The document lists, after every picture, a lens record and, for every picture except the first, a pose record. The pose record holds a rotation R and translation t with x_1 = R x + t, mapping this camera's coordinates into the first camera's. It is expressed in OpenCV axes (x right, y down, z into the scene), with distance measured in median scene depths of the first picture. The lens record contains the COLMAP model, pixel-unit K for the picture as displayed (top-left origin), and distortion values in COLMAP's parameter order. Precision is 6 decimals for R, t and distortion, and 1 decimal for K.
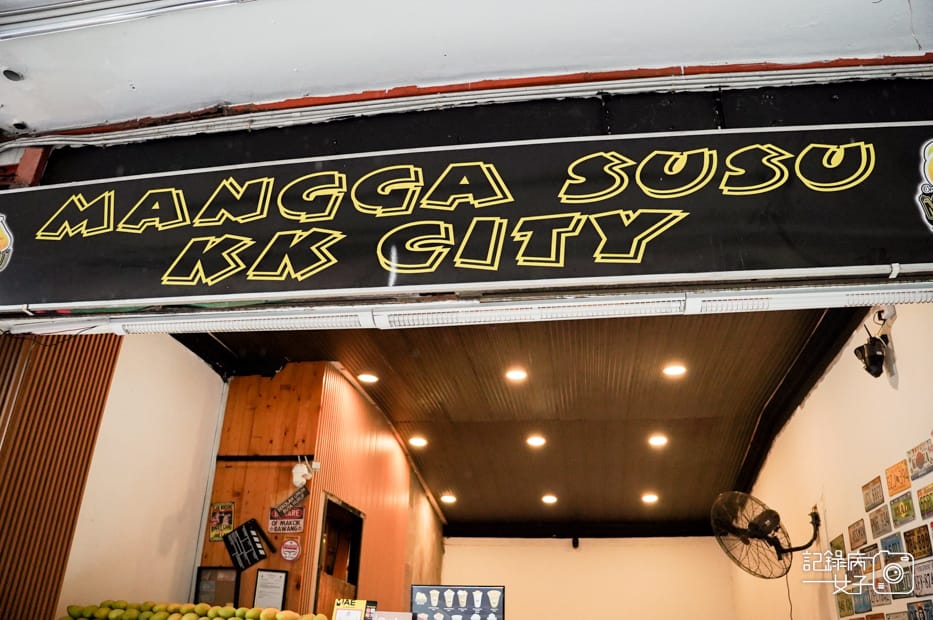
lens RADIAL K [[737.9, 0, 459.5], [0, 737.9, 303.6], [0, 0, 1]] dist [-0.182338, 0.086728]
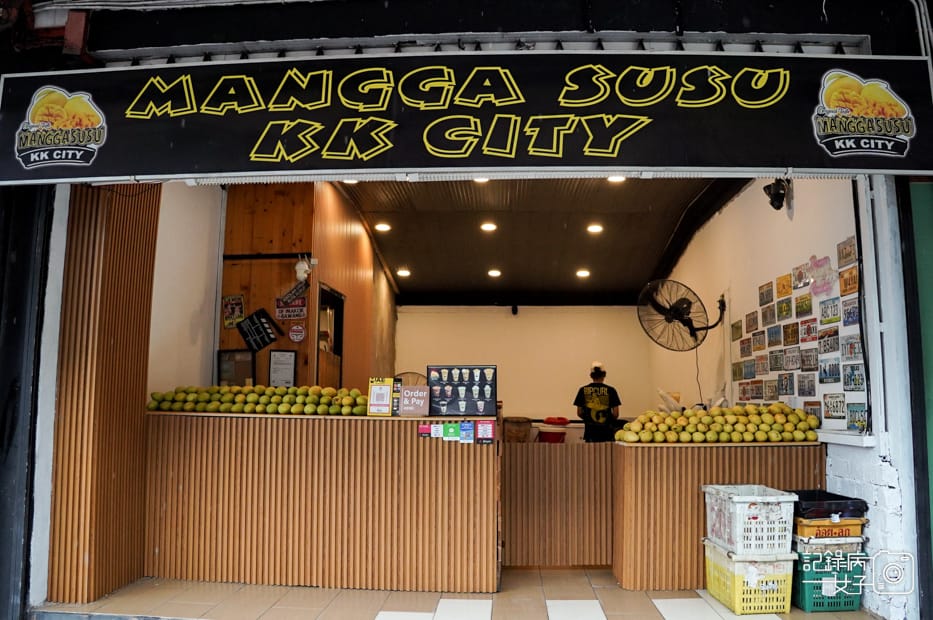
lens RADIAL K [[737.9, 0, 468.5], [0, 737.9, 308.3], [0, 0, 1]] dist [-0.182338, 0.086728]
pose [[0.993711, -0.018418, 0.110453, -0.143468], [-0.018703, 0.945227, 0.325878, -0.167932], [-0.110405, -0.325894, 0.938937, -0.282389]]
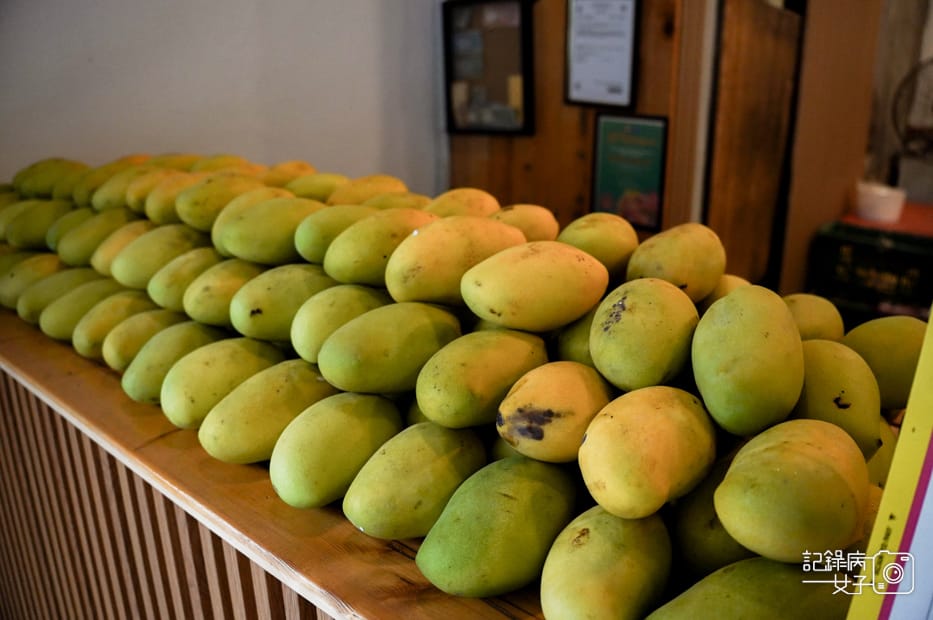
lens RADIAL K [[737.9, 0, 464.6], [0, 737.9, 317.0], [0, 0, 1]] dist [-0.182338, 0.086728]
pose [[0.875610, 0.127738, -0.465822, -0.205951], [0.240653, 0.720808, 0.650017, 0.384926], [0.418800, -0.681263, 0.600406, 1.018162]]
